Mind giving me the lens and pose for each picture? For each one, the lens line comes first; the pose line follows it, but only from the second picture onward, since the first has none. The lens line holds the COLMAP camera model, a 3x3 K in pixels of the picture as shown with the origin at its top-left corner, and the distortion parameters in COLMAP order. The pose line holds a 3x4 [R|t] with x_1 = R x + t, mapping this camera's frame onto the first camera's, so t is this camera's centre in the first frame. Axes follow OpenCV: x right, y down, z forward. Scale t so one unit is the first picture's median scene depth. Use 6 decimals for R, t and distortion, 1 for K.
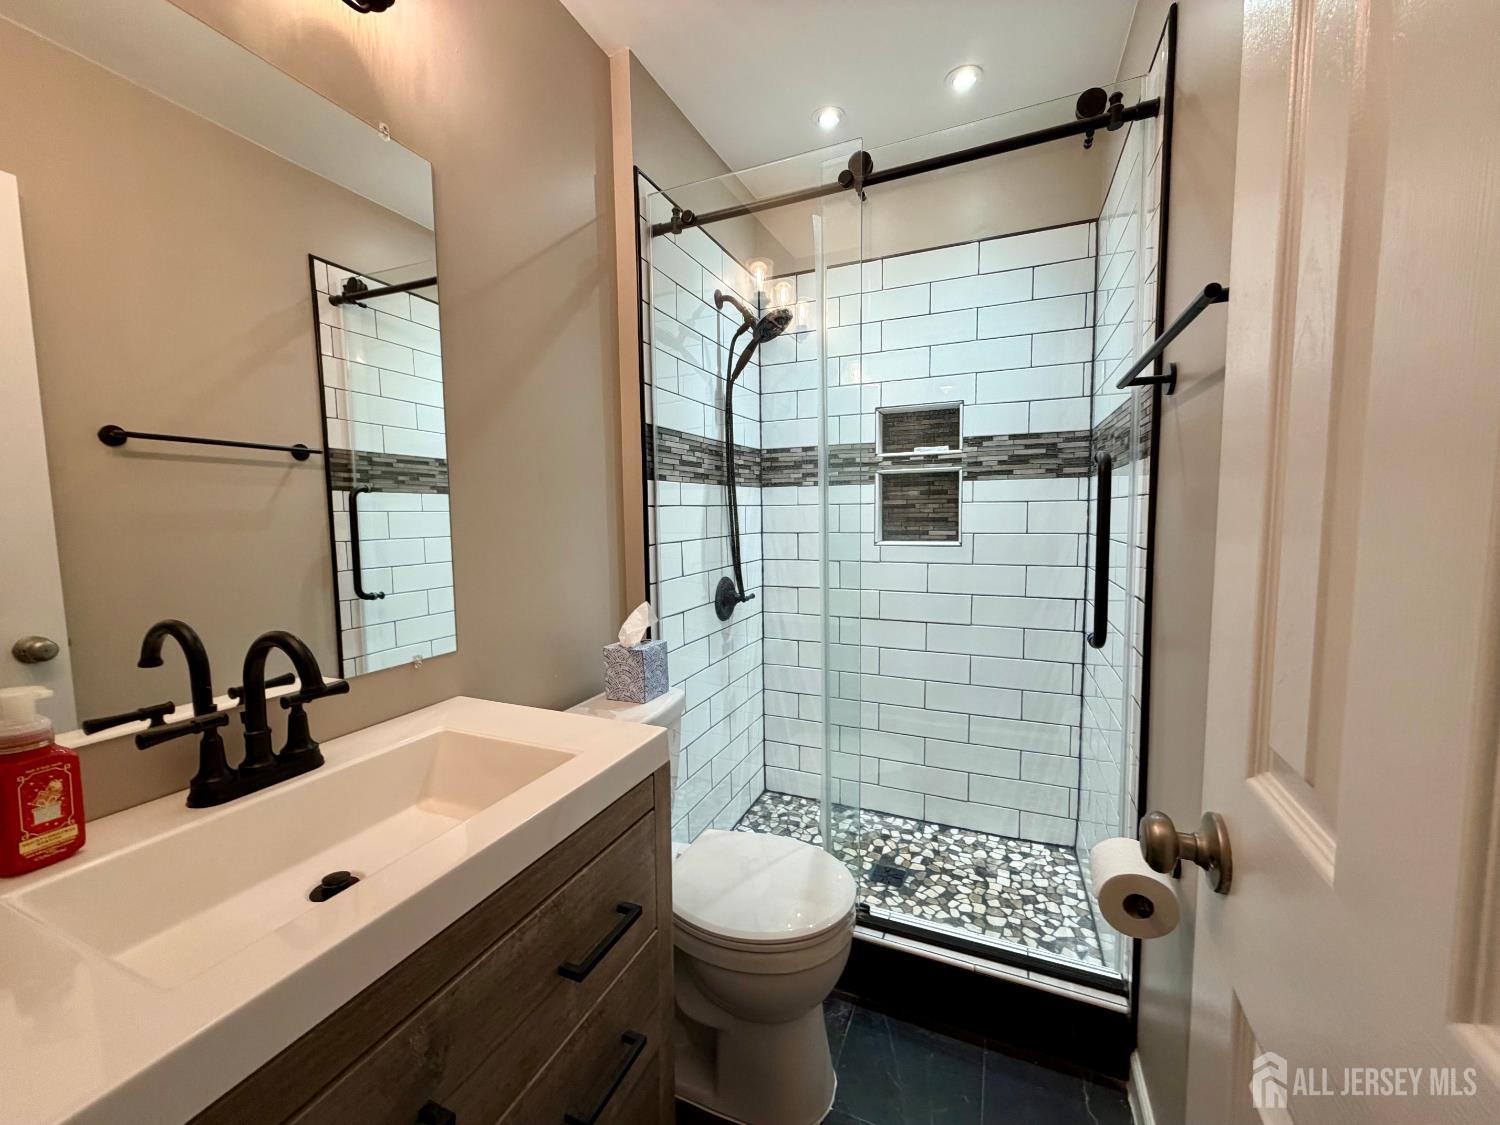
lens RADIAL K [[602.6, 0, 746.9], [0, 602.6, 561.1], [0, 0, 1]] dist [-0.000517, 0.000171]
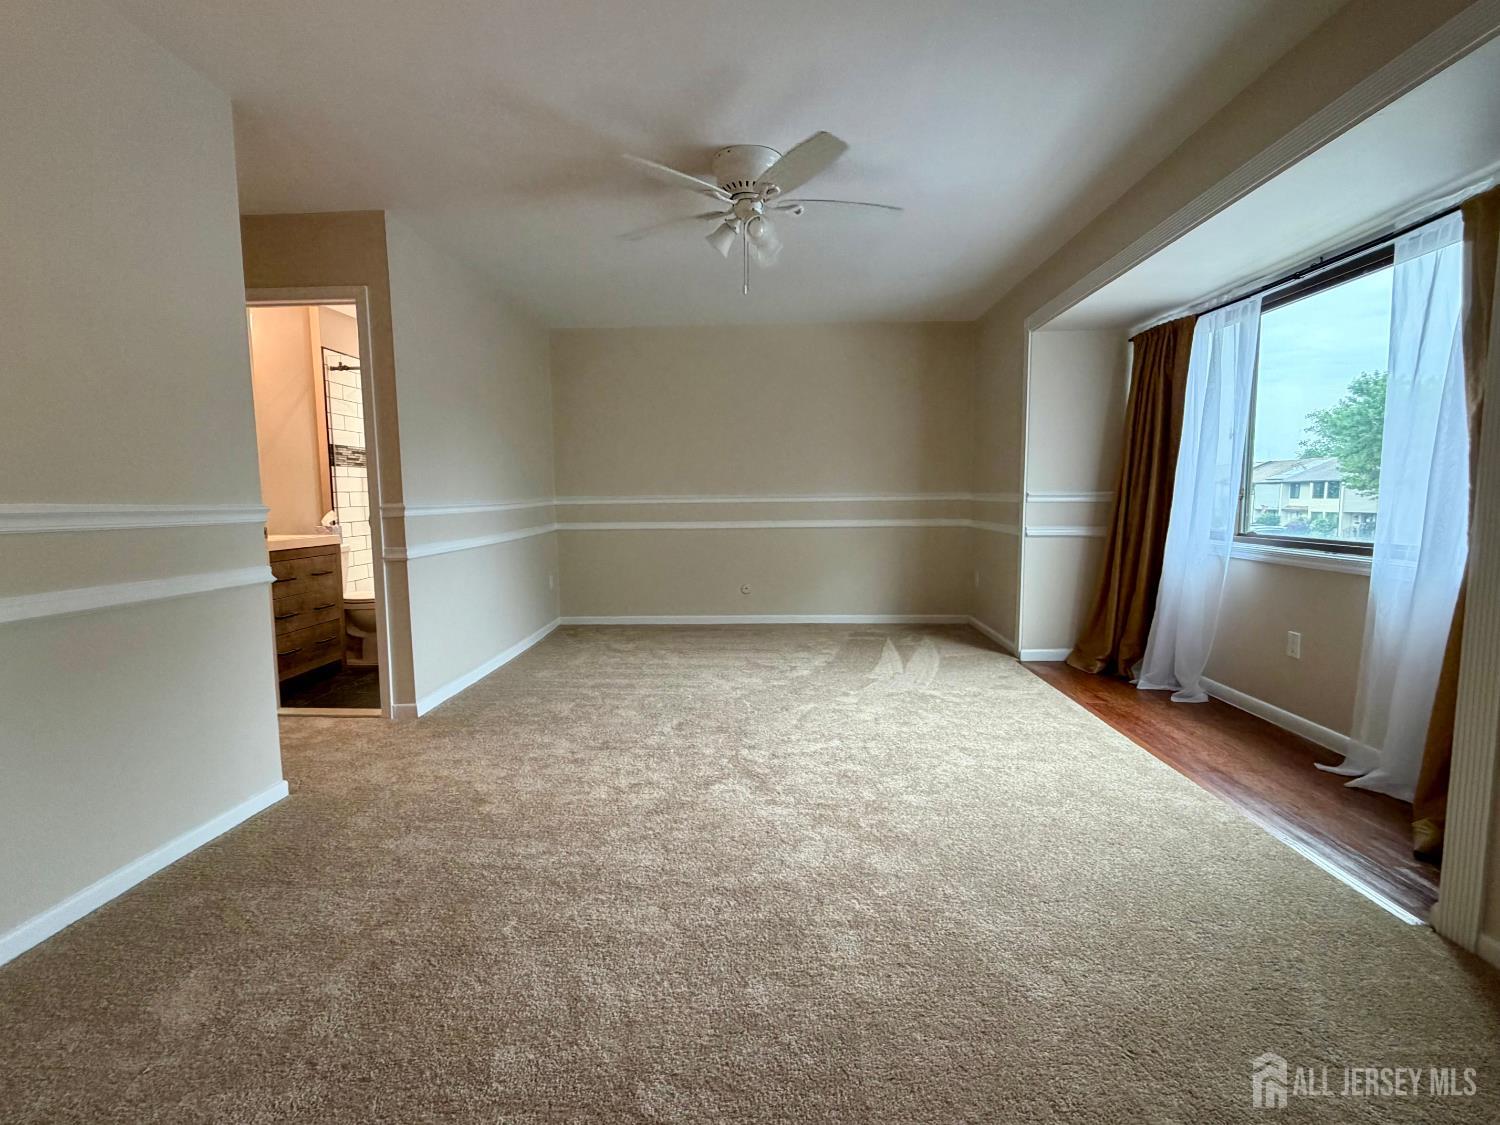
lens RADIAL K [[699.8, 0, 747.0], [0, 699.8, 562.1], [0, 0, 1]] dist [-0.002780, 0.000081]
pose [[0.933973, -0.031528, 0.355951, 0.403041], [0.027606, 0.999489, 0.016095, 0.265719], [-0.356276, -0.005206, 0.934366, -2.342226]]
